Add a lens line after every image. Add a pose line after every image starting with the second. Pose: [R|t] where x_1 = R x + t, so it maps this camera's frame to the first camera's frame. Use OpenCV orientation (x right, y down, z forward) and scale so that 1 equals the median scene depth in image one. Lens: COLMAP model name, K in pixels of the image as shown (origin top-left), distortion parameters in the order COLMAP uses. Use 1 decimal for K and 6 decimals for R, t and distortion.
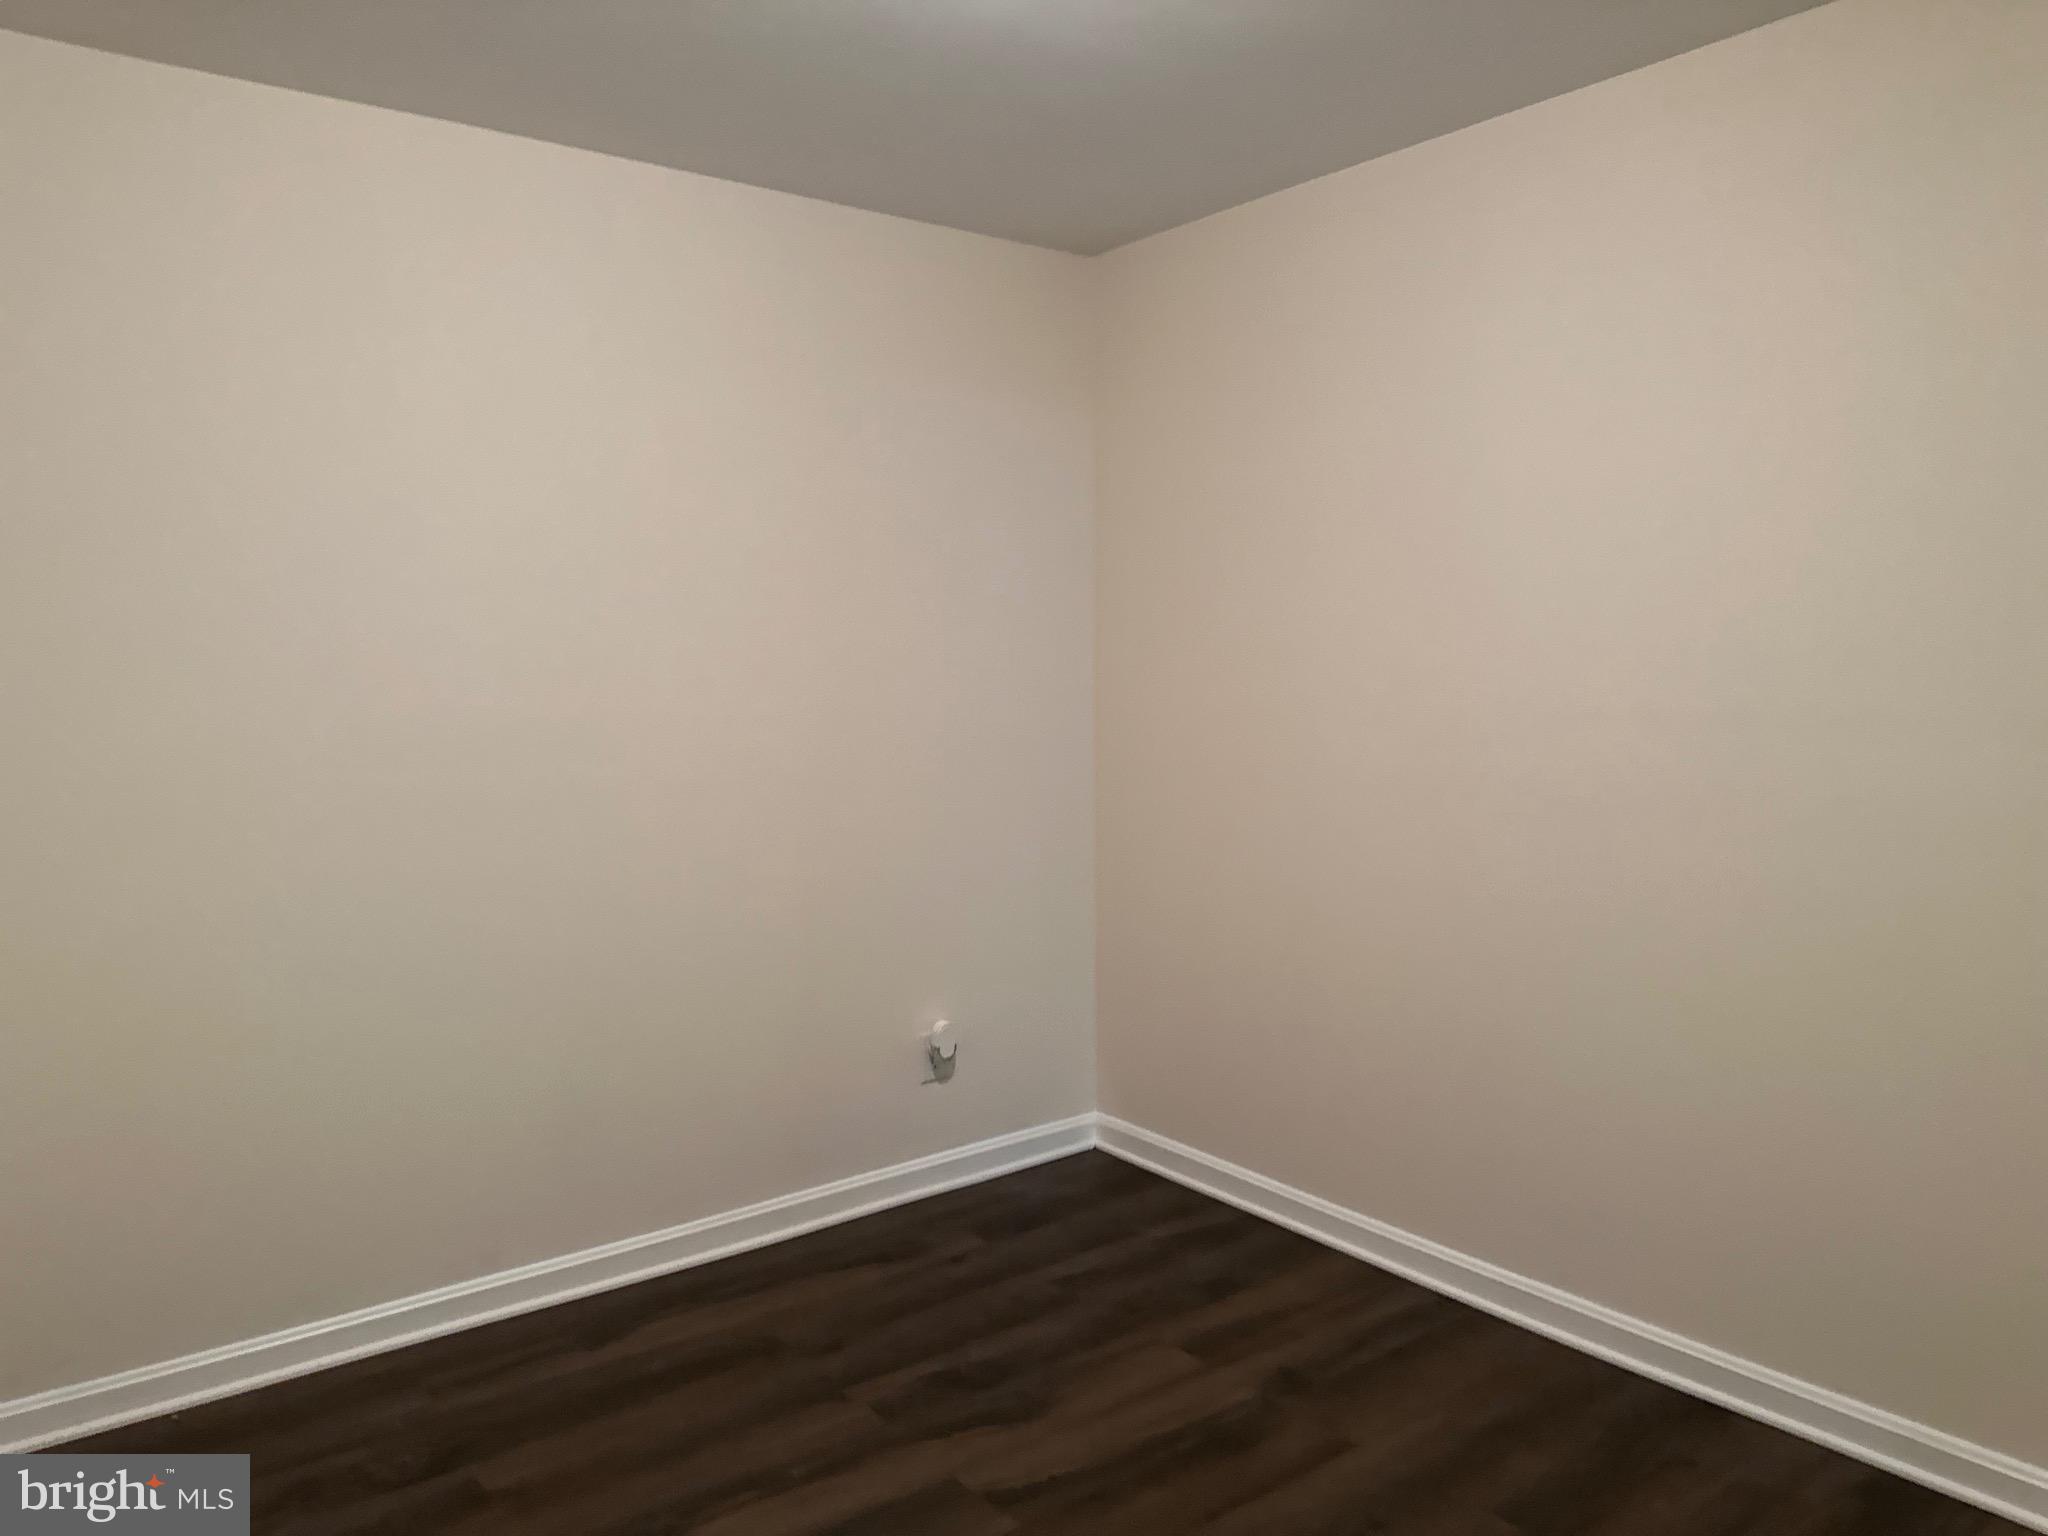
lens RADIAL K [[1439.1, 0, 1034.5], [0, 1439.1, 779.9], [0, 0, 1]] dist [0.084459, -0.124906]
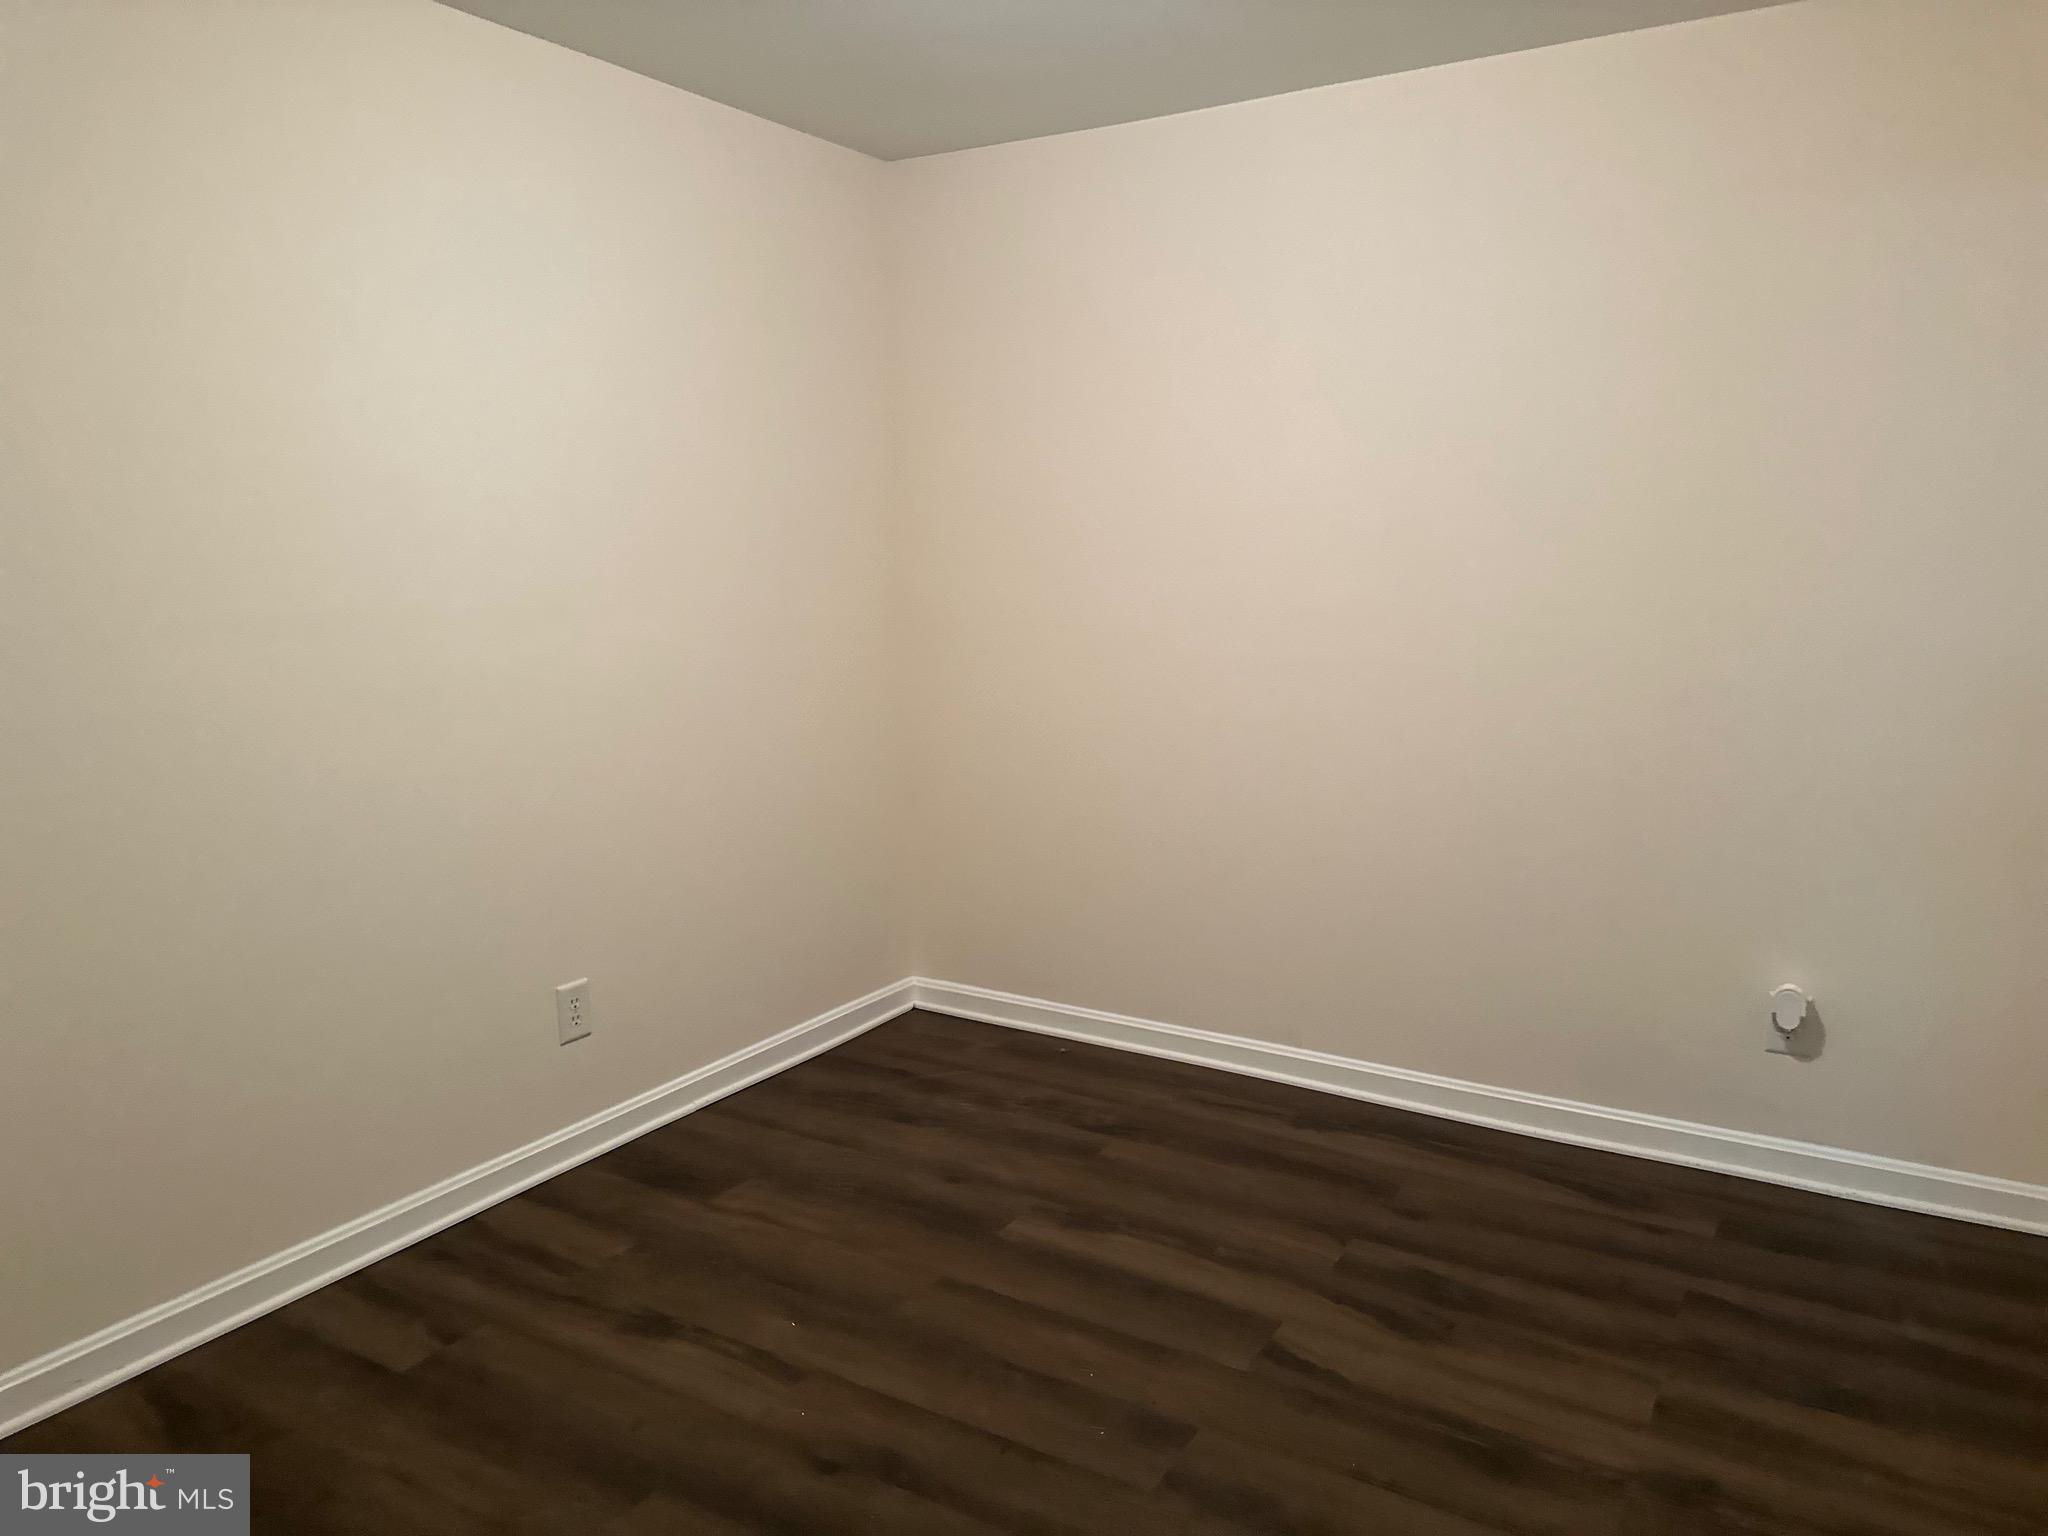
lens RADIAL K [[1439.1, 0, 1034.5], [0, 1439.1, 779.9], [0, 0, 1]] dist [0.084459, -0.124906]
pose [[0.362170, 0.163822, -0.917603, 0.676489], [-0.081205, 0.986237, 0.144025, -0.042246], [0.928568, 0.022353, 0.370489, 0.369191]]
